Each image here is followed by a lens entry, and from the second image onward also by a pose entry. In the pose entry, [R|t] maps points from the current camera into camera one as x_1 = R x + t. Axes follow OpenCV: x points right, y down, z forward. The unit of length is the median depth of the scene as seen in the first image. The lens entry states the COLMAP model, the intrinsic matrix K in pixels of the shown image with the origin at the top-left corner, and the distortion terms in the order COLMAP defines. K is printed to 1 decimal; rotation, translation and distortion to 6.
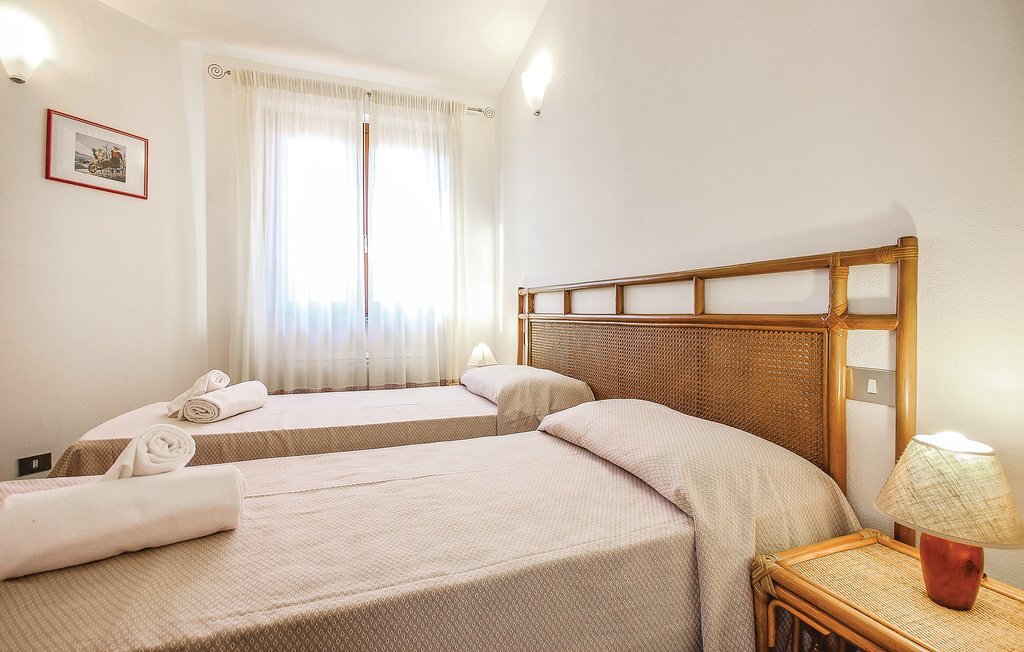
lens RADIAL K [[478.2, 0, 513.0], [0, 478.2, 317.7], [0, 0, 1]] dist [-0.000232, 0.000202]
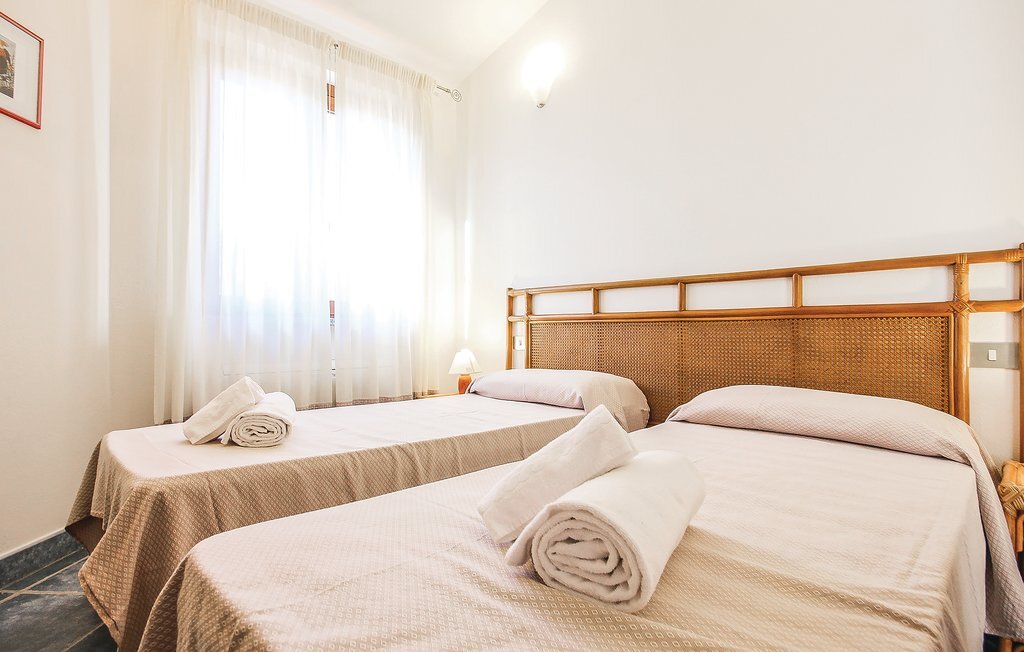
lens RADIAL K [[512.8, 0, 511.8], [0, 512.8, 330.3], [0, 0, 1]] dist [0.006097, -0.000148]
pose [[0.917936, 0.002886, 0.396719, -0.424562], [0.002742, 0.999904, -0.013618, 0.037391], [-0.396720, 0.013588, 0.917839, 0.090384]]
